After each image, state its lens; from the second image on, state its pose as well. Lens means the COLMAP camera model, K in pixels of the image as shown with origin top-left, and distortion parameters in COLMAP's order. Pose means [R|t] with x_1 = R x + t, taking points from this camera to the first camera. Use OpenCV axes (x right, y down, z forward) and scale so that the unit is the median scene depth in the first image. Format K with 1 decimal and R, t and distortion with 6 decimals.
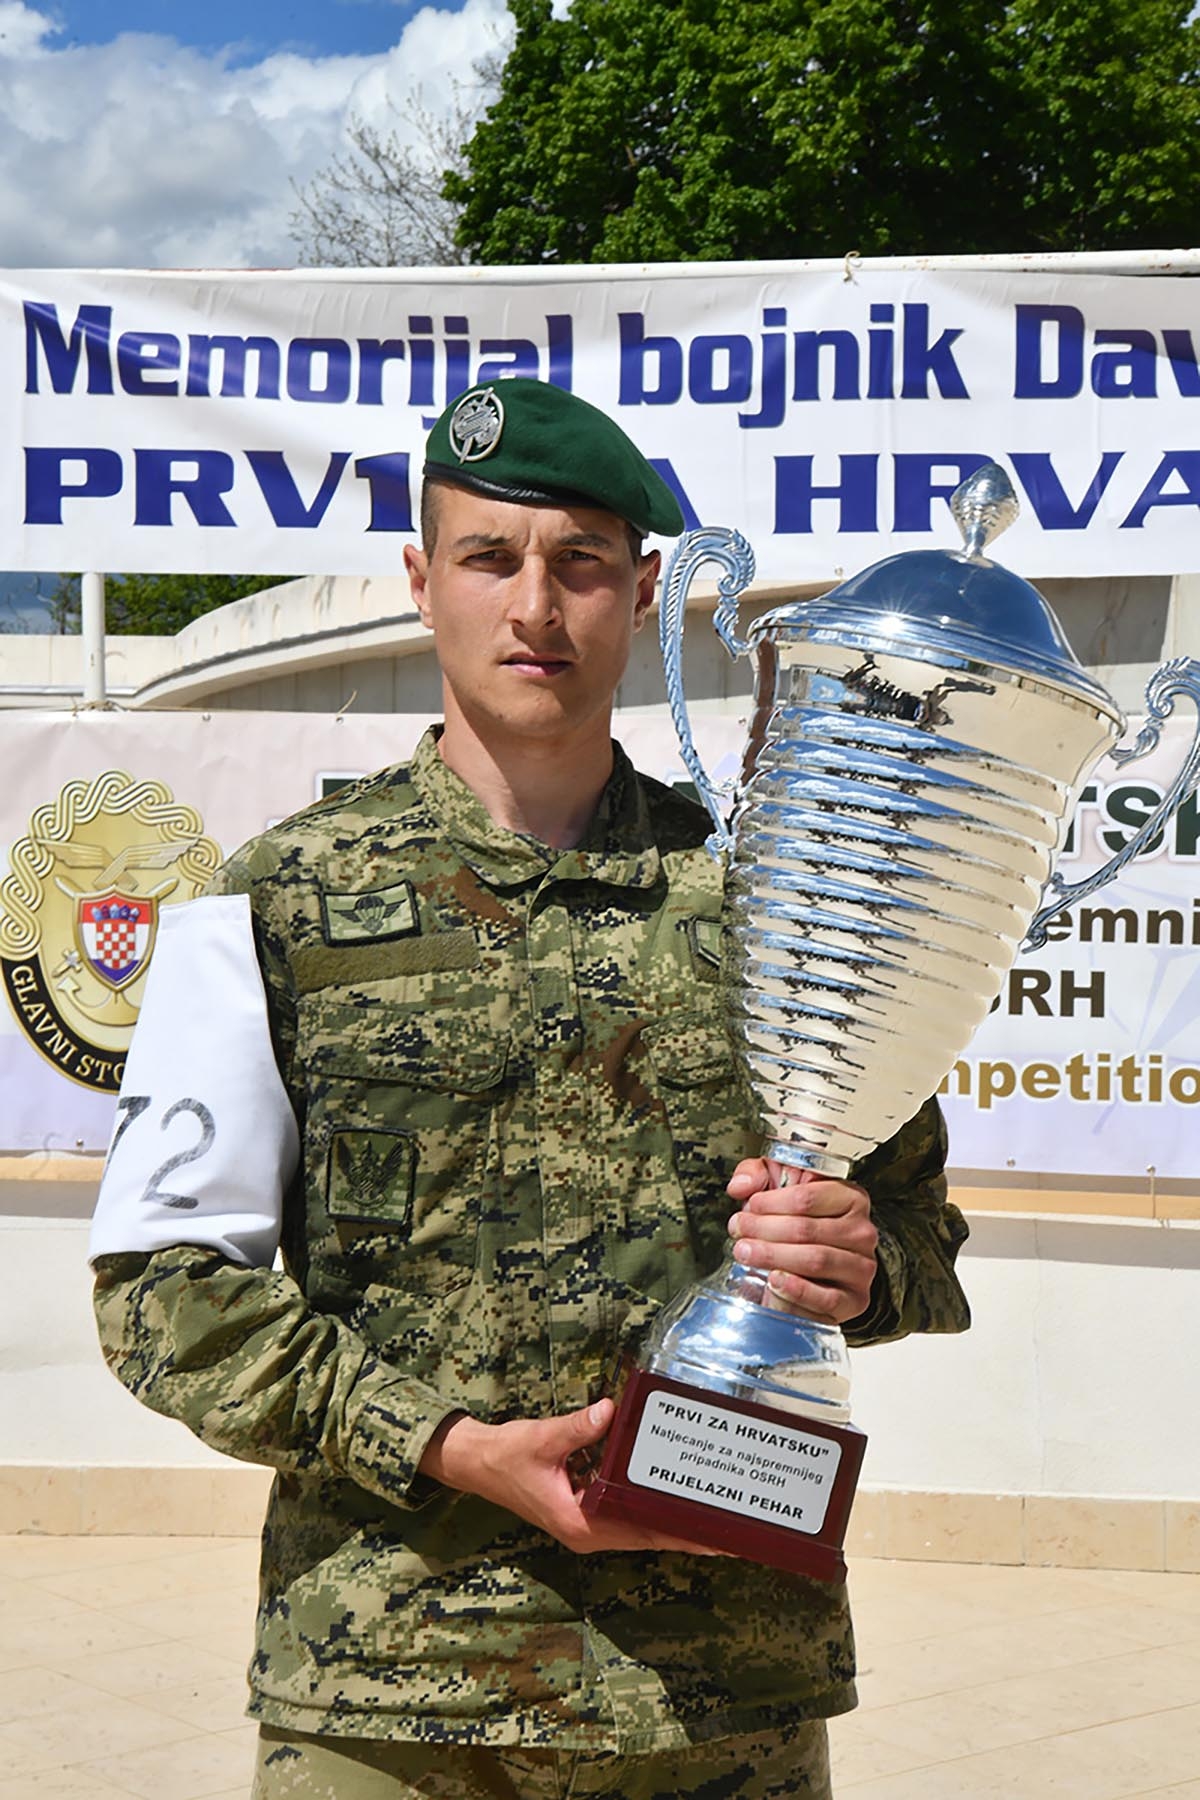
lens RADIAL K [[3240.3, 0, 600.0], [0, 3240.3, 900.0], [0, 0, 1]] dist [0.319326, 0.102641]
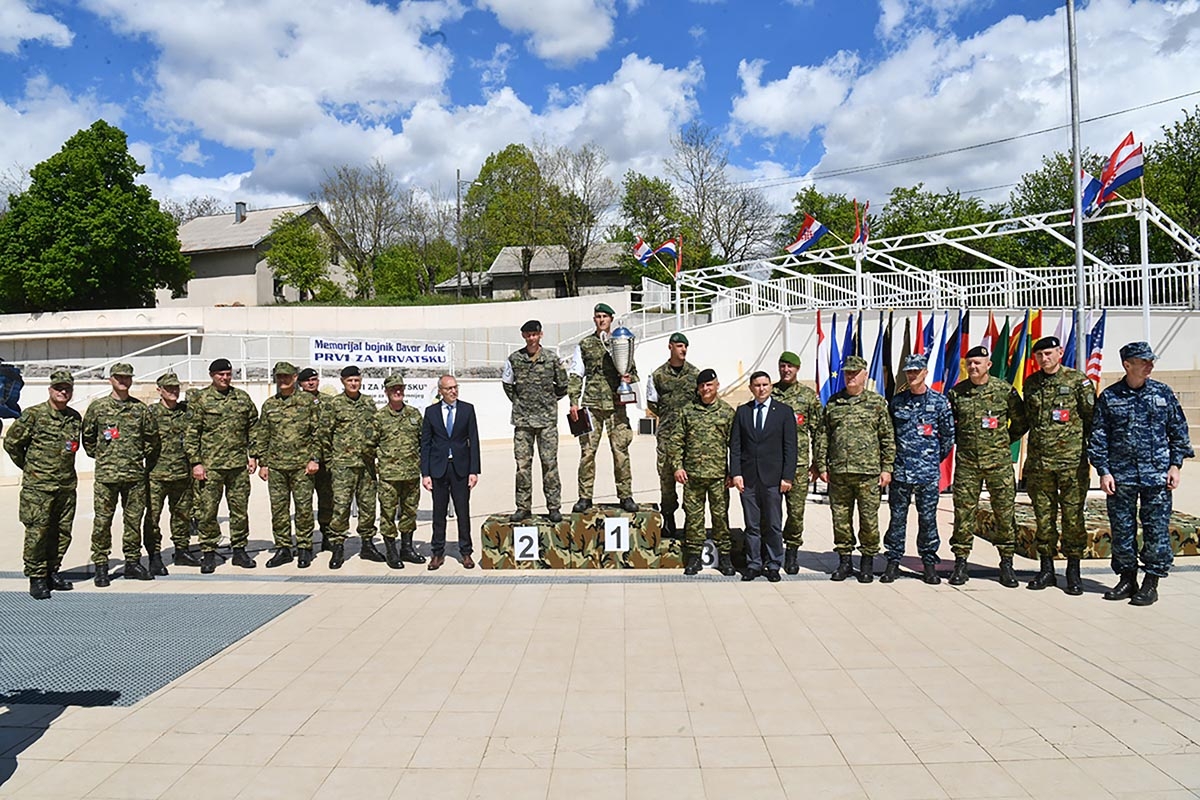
lens RADIAL K [[816.5, 0, 600.0], [0, 816.5, 400.0], [0, 0, 1]] dist [-0.005539, -0.005772]
pose [[0.649635, -0.025559, 0.759816, -1.597701], [0.018680, 0.999670, 0.017656, -0.016164], [-0.760016, 0.002723, 0.649898, -1.422386]]
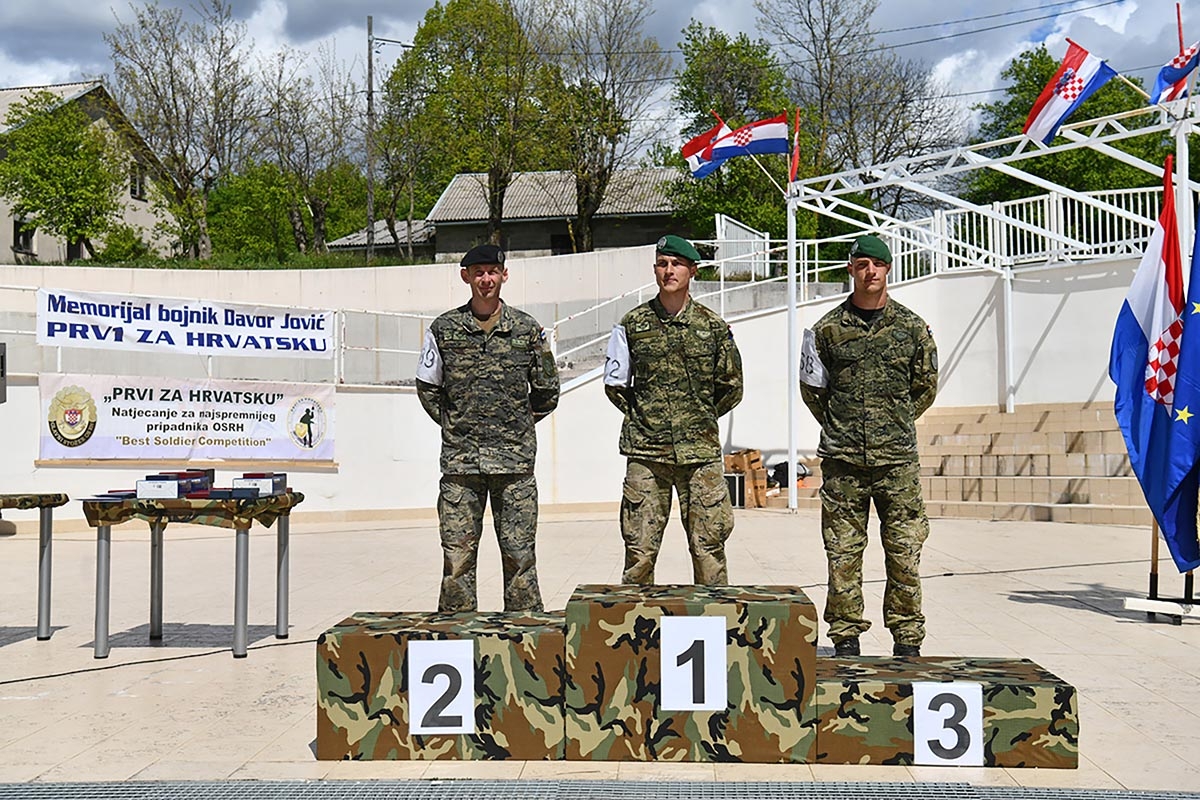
lens RADIAL K [[1449.1, 0, 600.0], [0, 1449.1, 400.0], [0, 0, 1]] dist [0.156216, 0.036212]
pose [[0.665890, 0.017853, 0.745836, -1.337557], [0.010598, 0.999386, -0.033384, 0.071343], [-0.745975, 0.030134, 0.665292, -1.188081]]
